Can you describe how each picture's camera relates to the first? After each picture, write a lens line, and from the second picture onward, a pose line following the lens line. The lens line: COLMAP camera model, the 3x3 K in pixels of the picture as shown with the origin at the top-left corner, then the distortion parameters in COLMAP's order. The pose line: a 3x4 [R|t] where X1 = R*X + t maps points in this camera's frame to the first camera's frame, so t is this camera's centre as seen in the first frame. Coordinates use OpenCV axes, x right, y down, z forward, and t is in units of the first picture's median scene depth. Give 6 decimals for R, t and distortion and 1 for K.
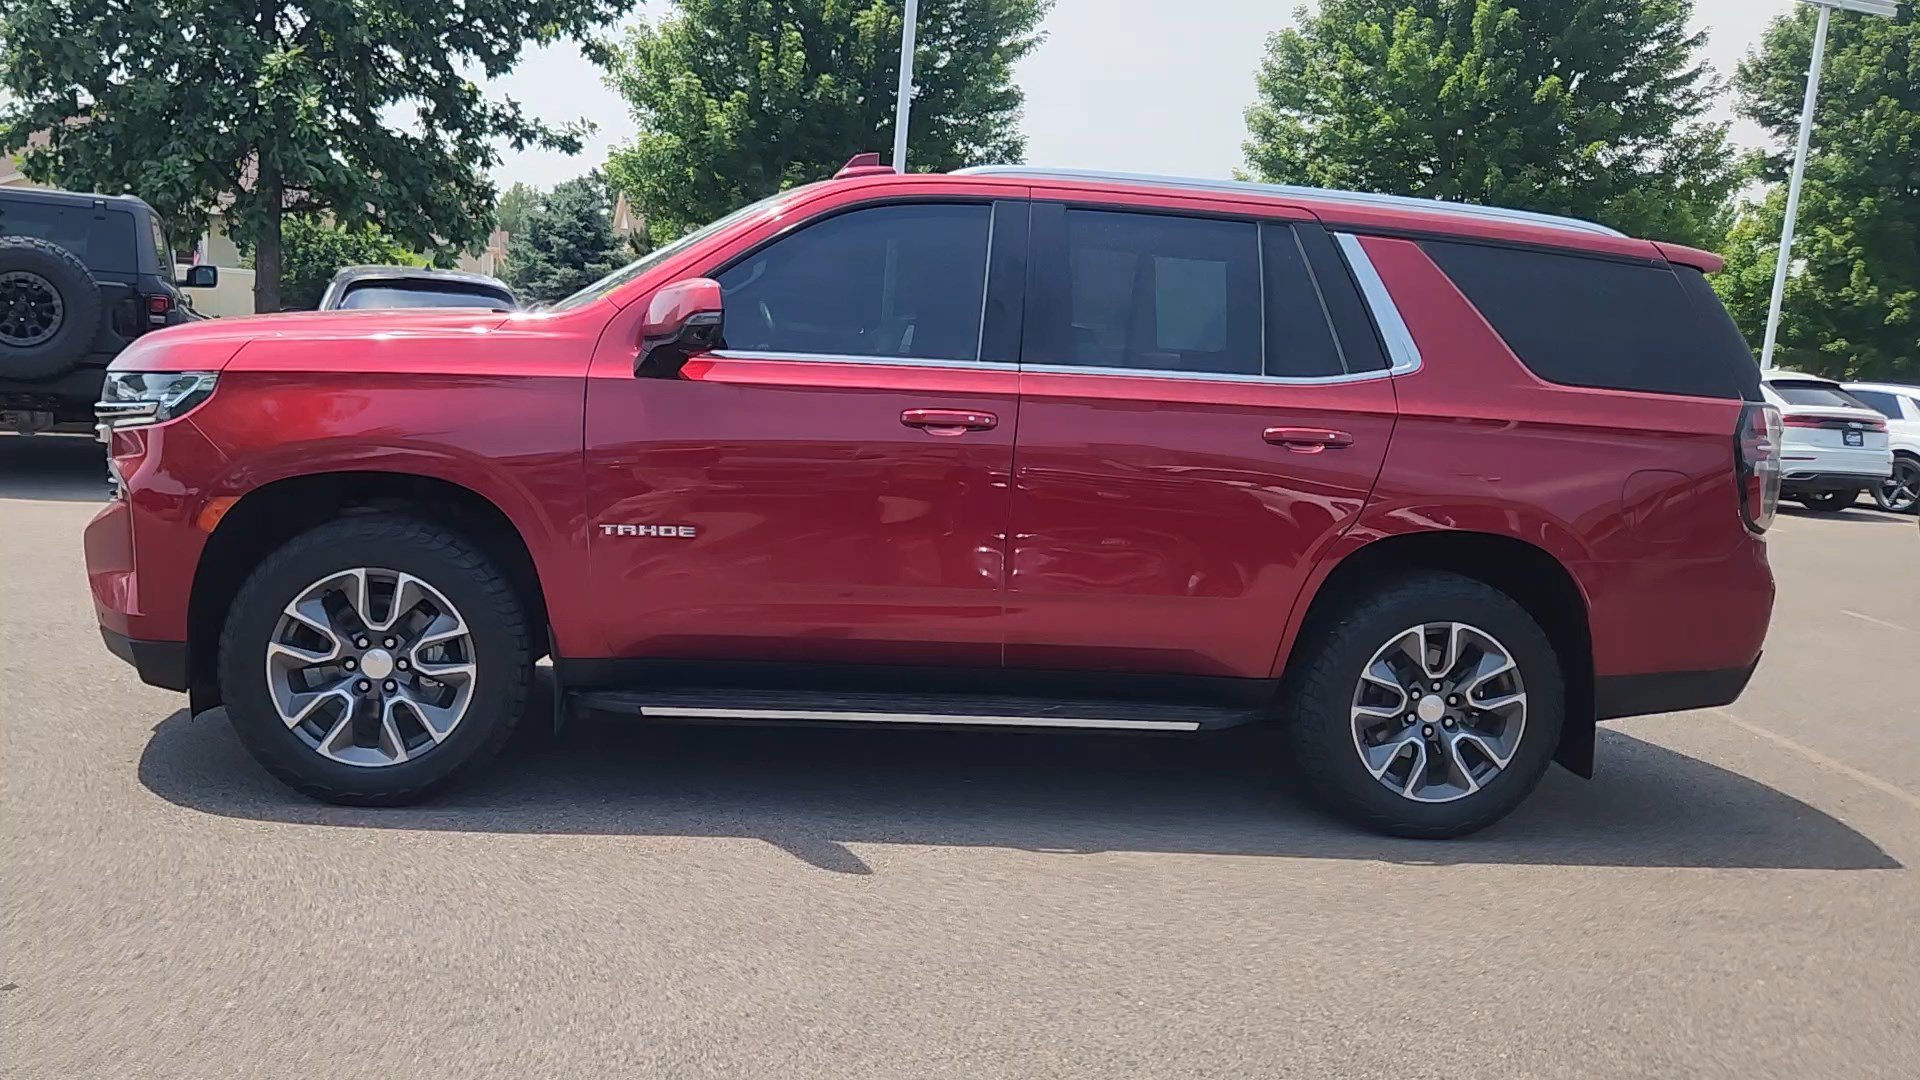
lens RADIAL K [[1615.4, 0, 957.0], [0, 1615.4, 542.7], [0, 0, 1]] dist [0.020796, 0.003315]
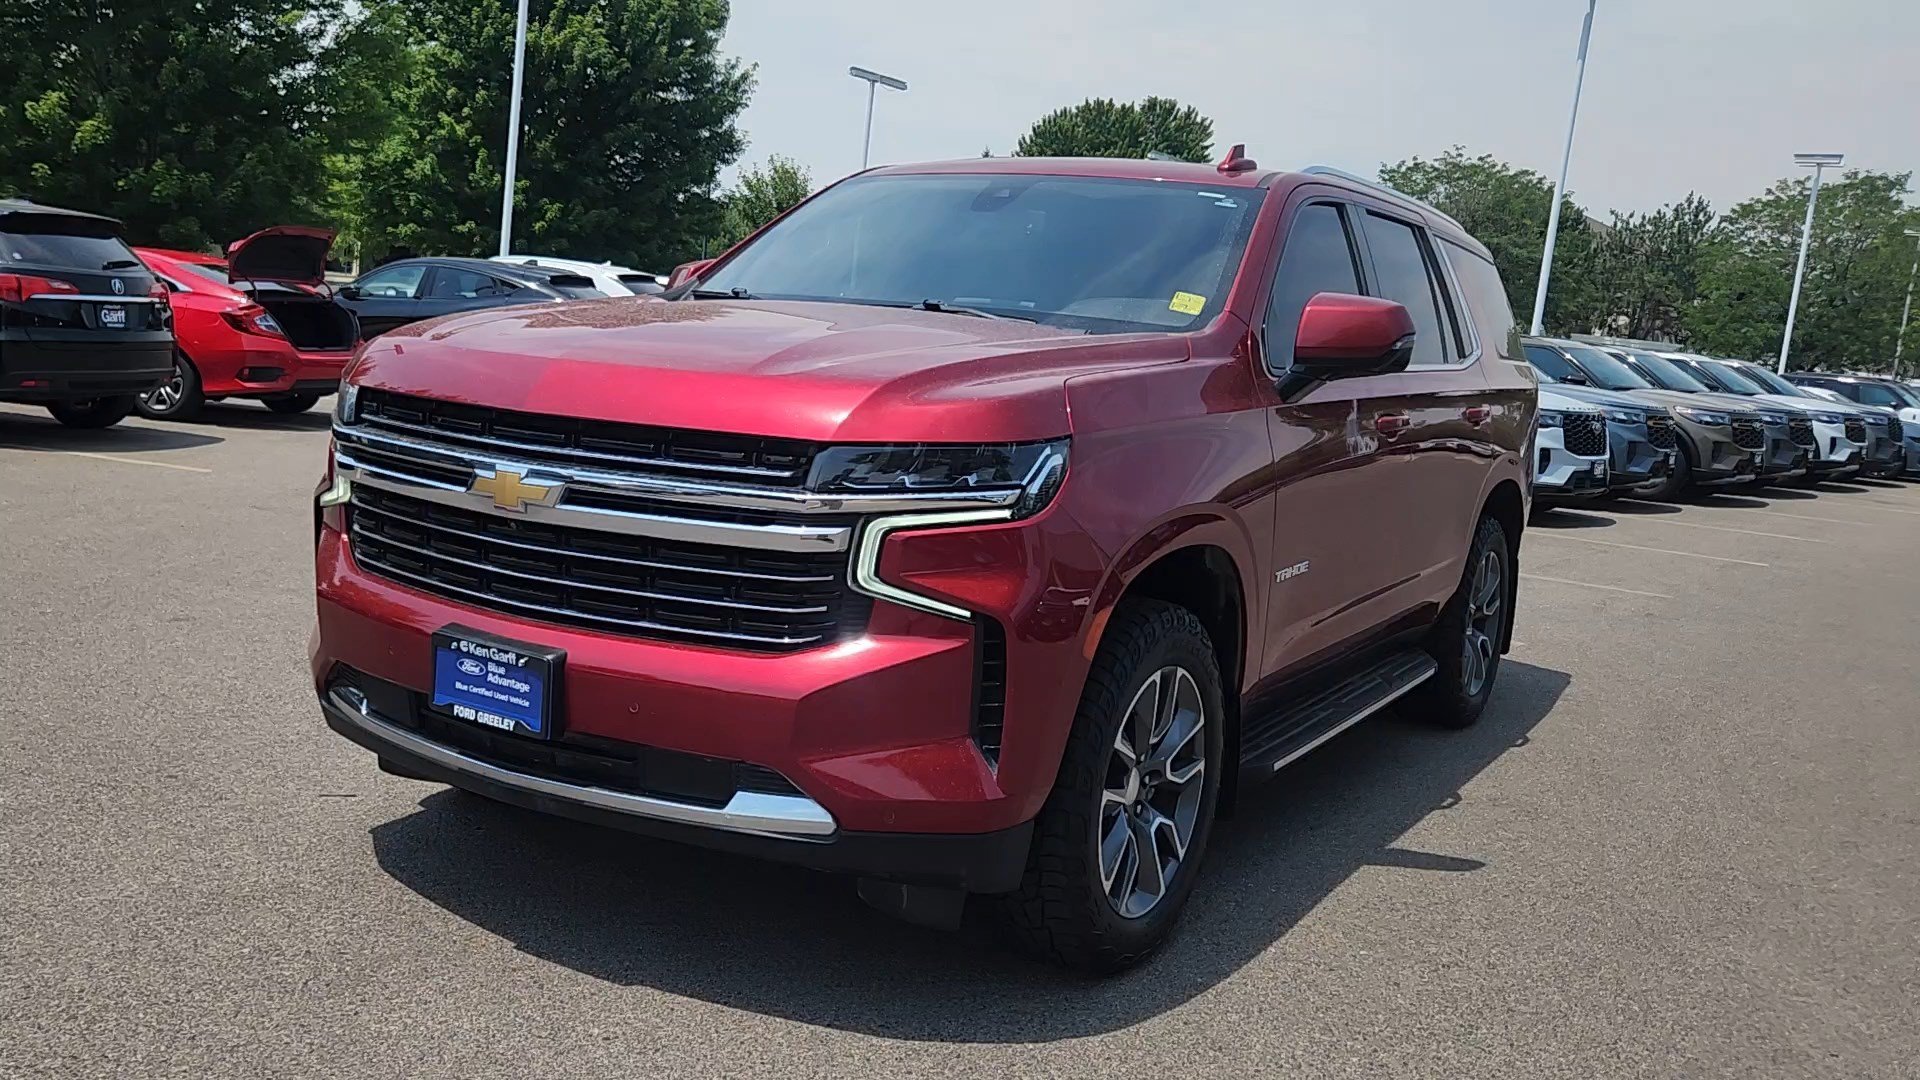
lens RADIAL K [[1615.4, 0, 957.0], [0, 1615.4, 542.7], [0, 0, 1]] dist [0.020796, 0.003315]
pose [[0.621776, -0.127757, 0.772705, -0.921719], [0.061808, 0.991533, 0.114202, -0.127089], [-0.780752, -0.023249, 0.624408, 0.527751]]
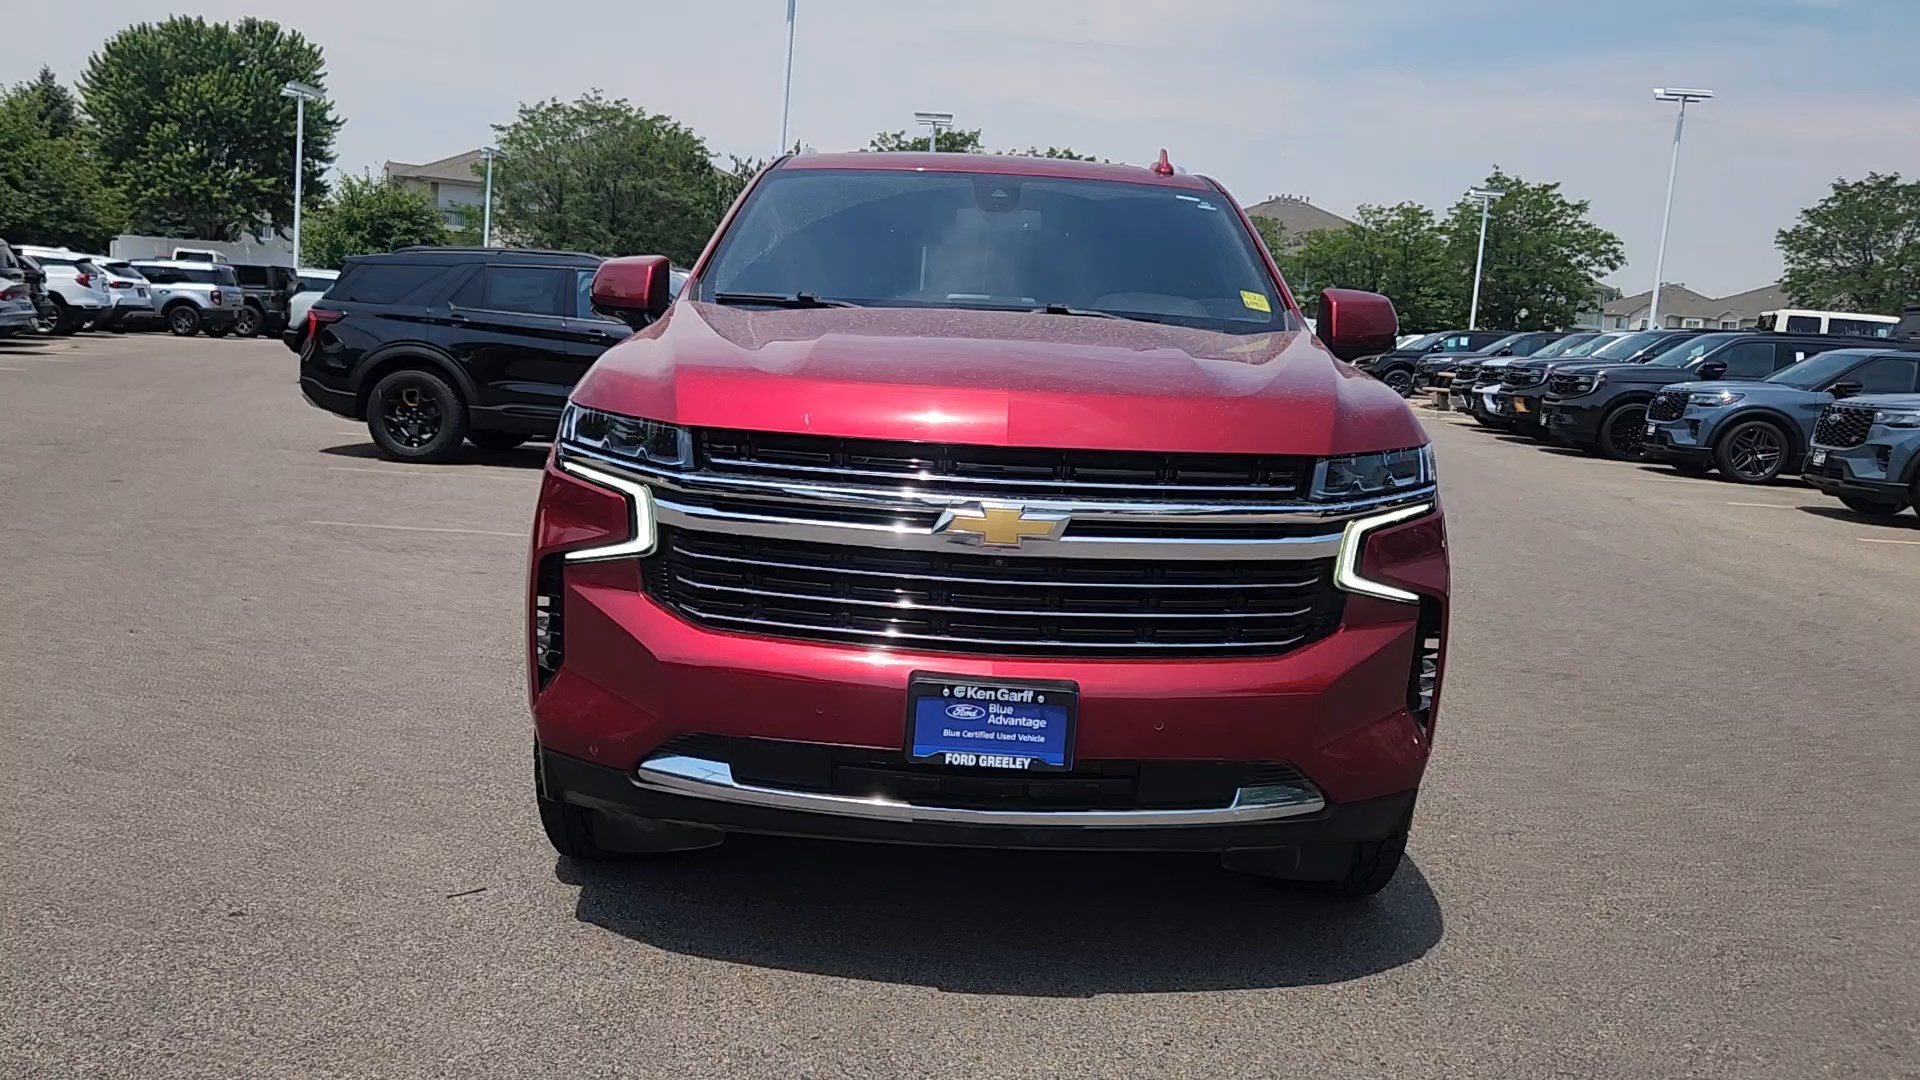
lens RADIAL K [[1620.3, 0, 960.0], [0, 1620.3, 540.0], [0, 0, 1]] dist [0.018422, -0.001210]
pose [[0.134273, -0.195040, 0.971561, -1.148498], [0.076817, 0.979538, 0.186025, -0.198861], [-0.987963, 0.049654, 0.146507, 0.988024]]
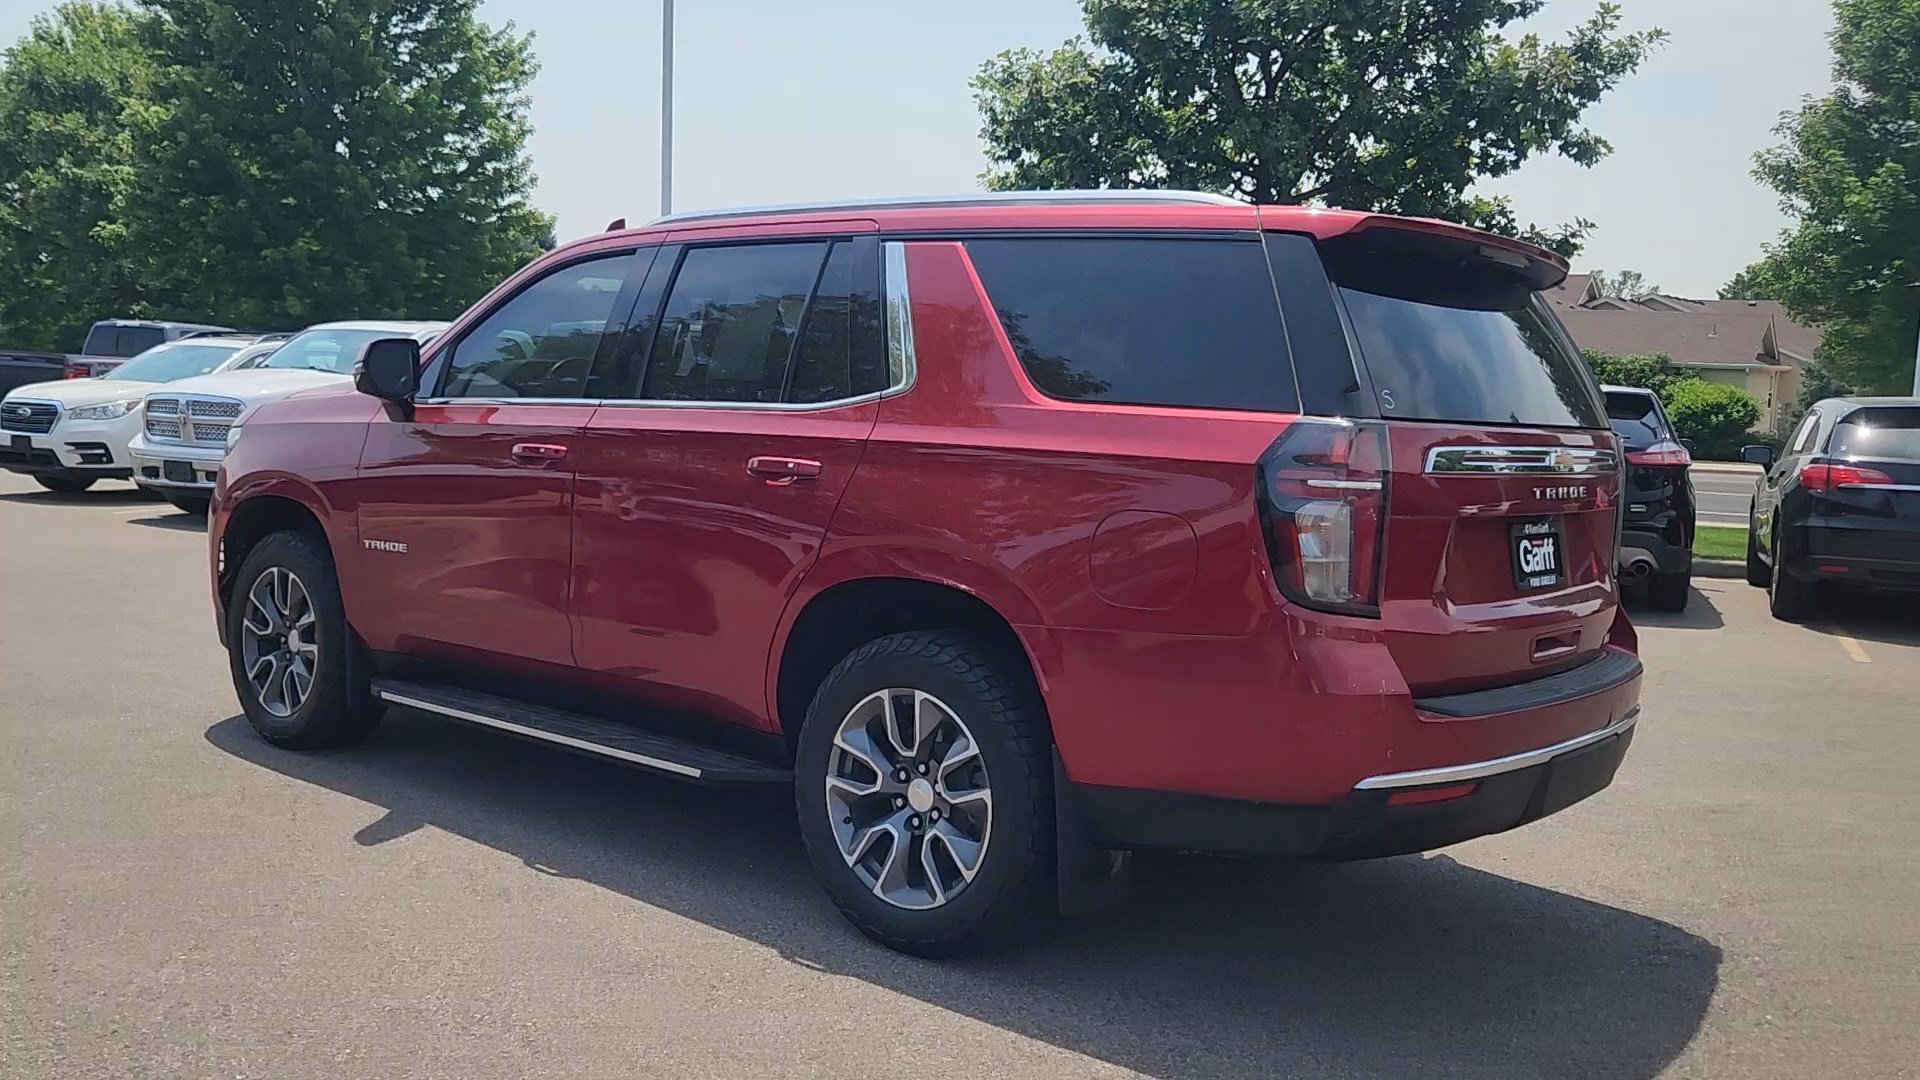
lens RADIAL K [[1615.4, 0, 957.0], [0, 1615.4, 542.7], [0, 0, 1]] dist [0.020796, 0.003315]
pose [[0.683223, 0.021407, -0.729896, 0.910357], [-0.082448, 0.995440, -0.047980, 0.012070], [0.725541, 0.092959, 0.681872, 0.437884]]
